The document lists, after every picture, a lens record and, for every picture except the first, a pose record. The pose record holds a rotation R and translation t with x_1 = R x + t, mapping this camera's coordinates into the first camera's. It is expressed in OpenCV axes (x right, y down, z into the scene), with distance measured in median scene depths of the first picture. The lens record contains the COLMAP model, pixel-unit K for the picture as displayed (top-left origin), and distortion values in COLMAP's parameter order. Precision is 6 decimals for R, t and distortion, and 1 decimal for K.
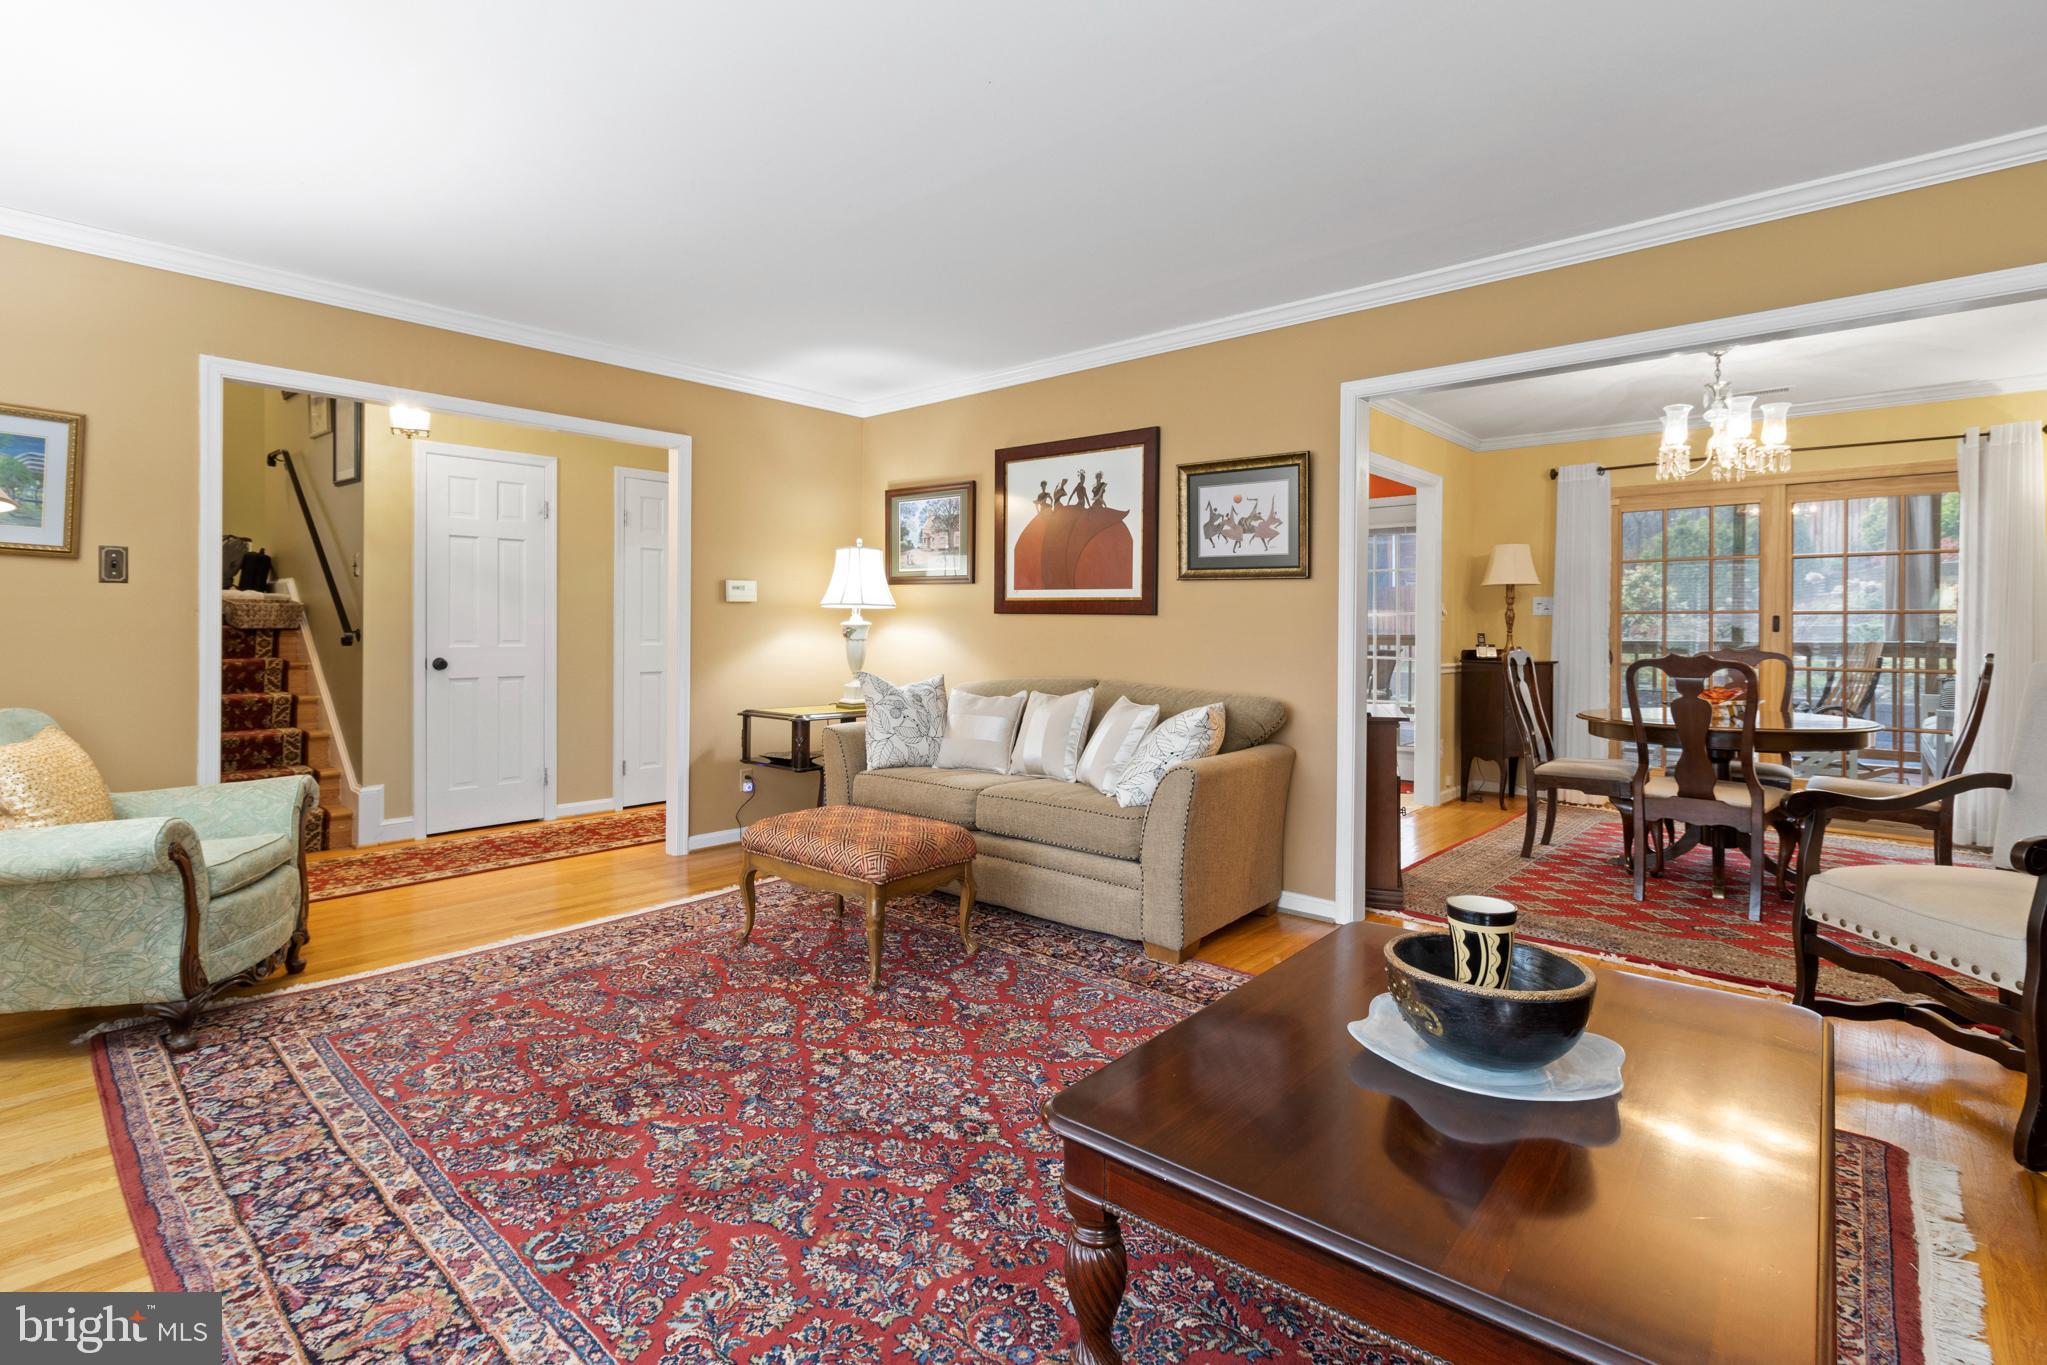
lens RADIAL K [[955.8, 0, 1021.5], [0, 955.8, 632.6], [0, 0, 1]] dist [-0.001388, -0.000172]
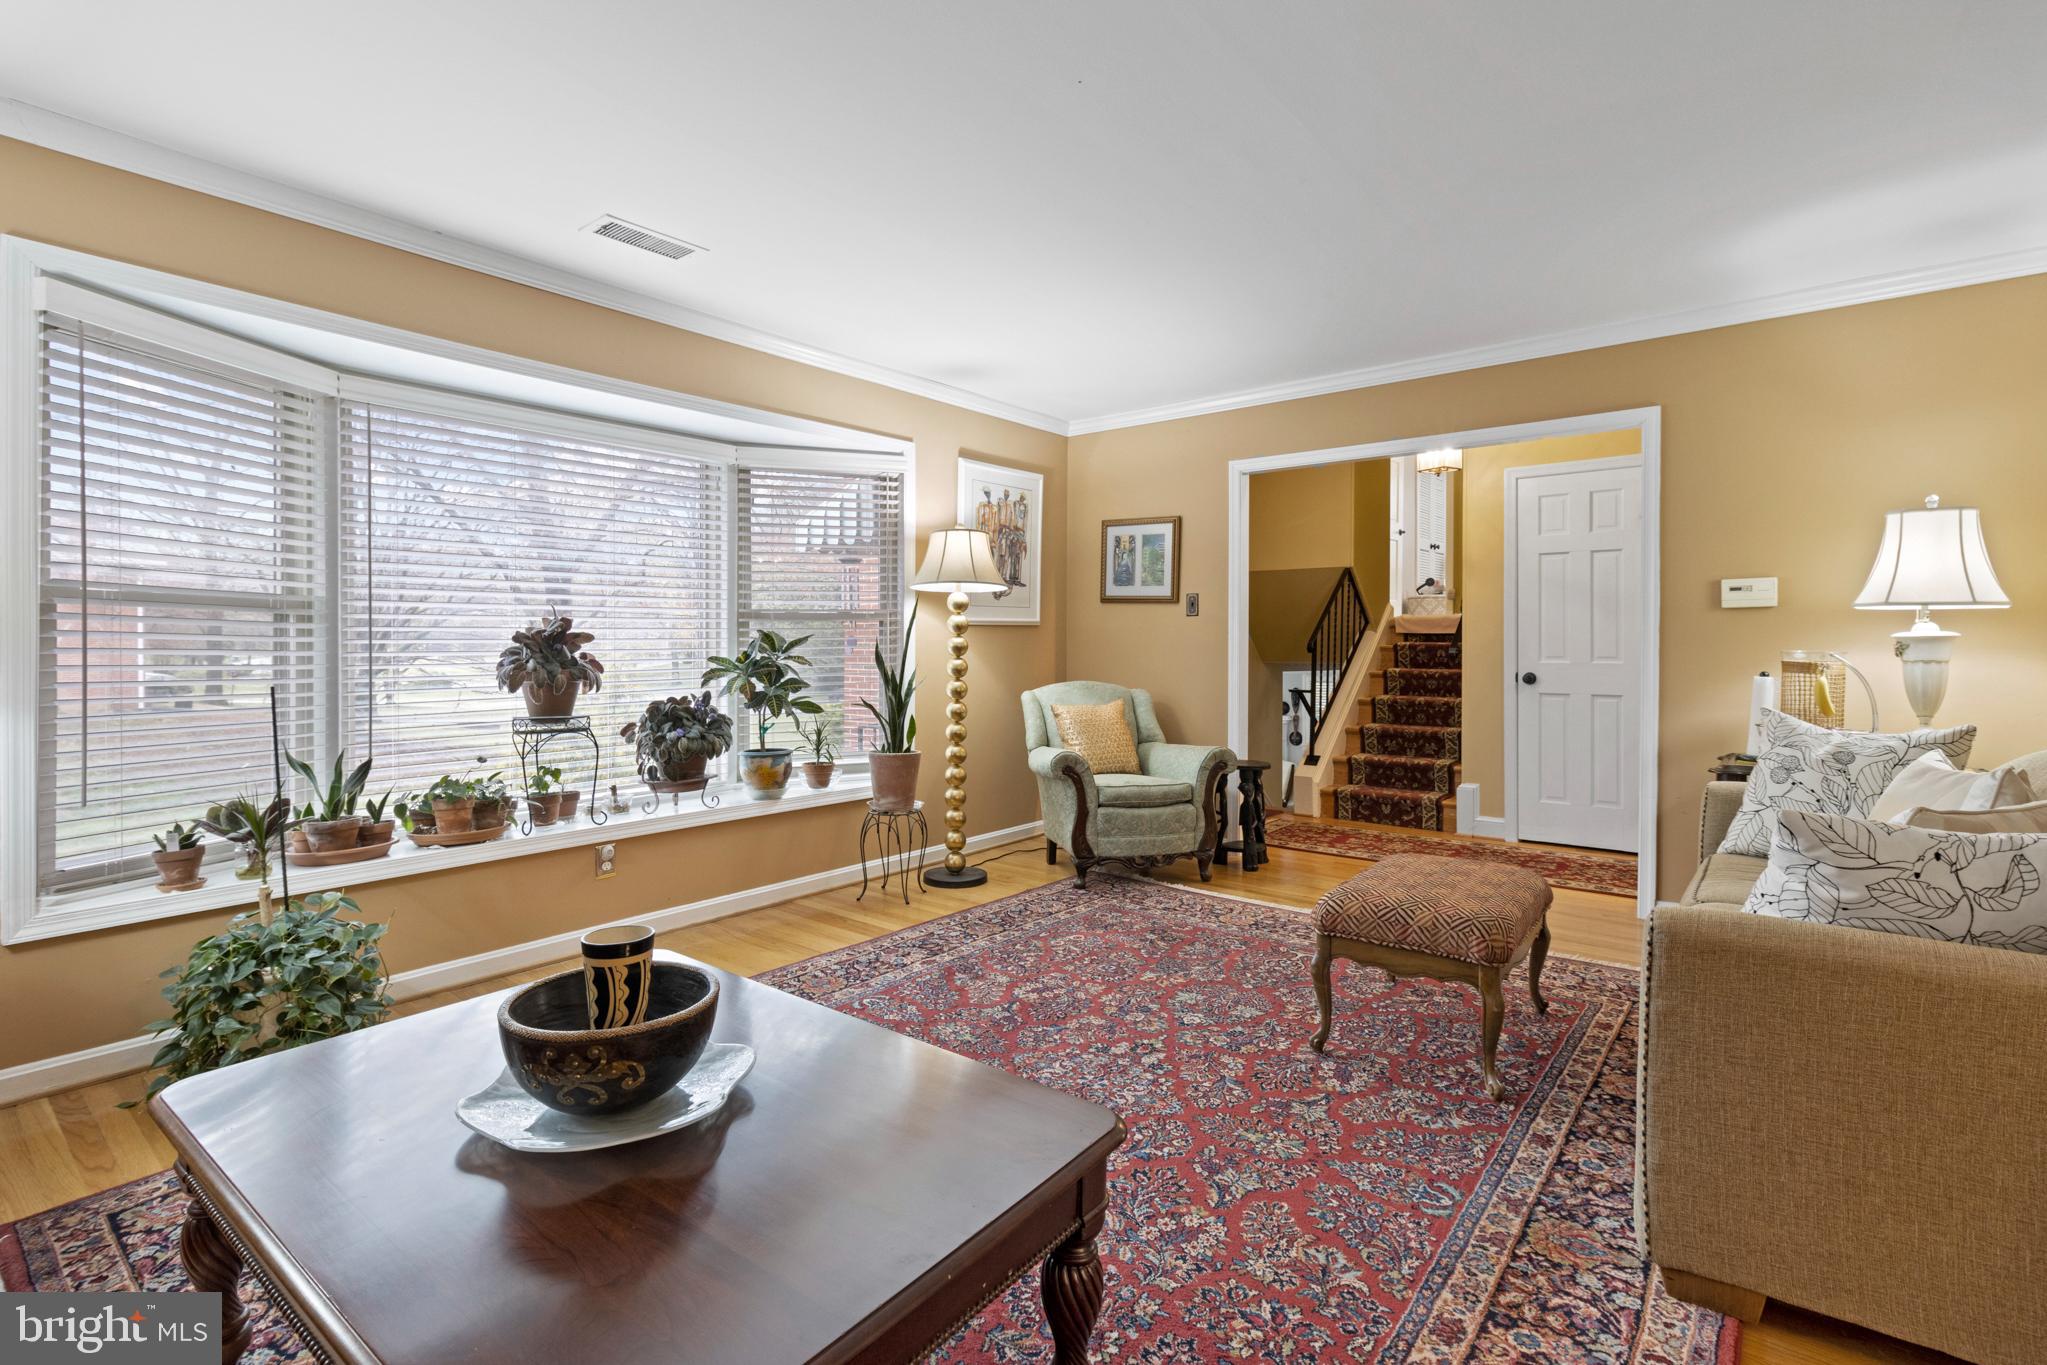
lens RADIAL K [[977.7, 0, 1024.6], [0, 977.7, 645.9], [0, 0, 1]] dist [0.001678, 0.000879]
pose [[0.038263, -0.000602, -0.999268, 0.740713], [-0.004404, 0.999990, -0.000771, 0.000947], [0.999258, 0.004430, 0.038260, 0.692709]]
